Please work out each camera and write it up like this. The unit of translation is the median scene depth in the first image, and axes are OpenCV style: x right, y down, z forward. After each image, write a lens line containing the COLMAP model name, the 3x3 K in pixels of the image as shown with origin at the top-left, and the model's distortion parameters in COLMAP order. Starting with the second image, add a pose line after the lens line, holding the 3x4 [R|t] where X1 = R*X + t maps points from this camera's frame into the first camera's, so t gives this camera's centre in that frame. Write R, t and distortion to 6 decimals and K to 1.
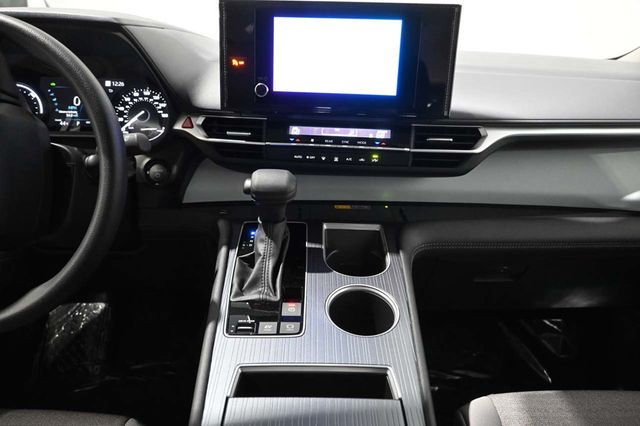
lens RADIAL K [[426.6, 0, 317.8], [0, 426.6, 210.4], [0, 0, 1]] dist [-0.005600, 0.001037]
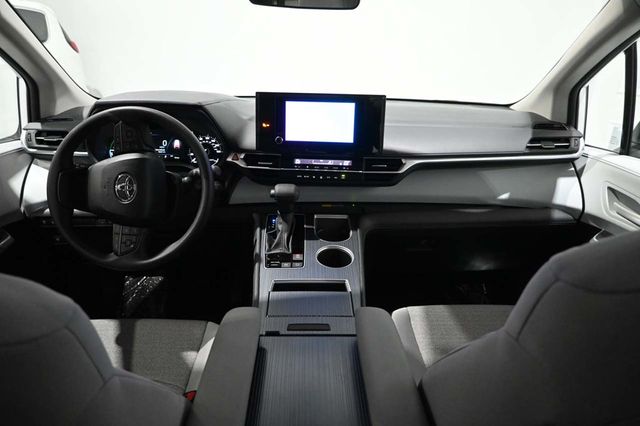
lens RADIAL K [[426.6, 0, 321.7], [0, 426.6, 216.1], [0, 0, 1]] dist [-0.005600, 0.001037]
pose [[0.999730, -0.012577, 0.019553, 0.009049], [0.012656, 0.999912, -0.003914, 0.047132], [-0.019502, 0.004160, 0.999801, -0.769054]]
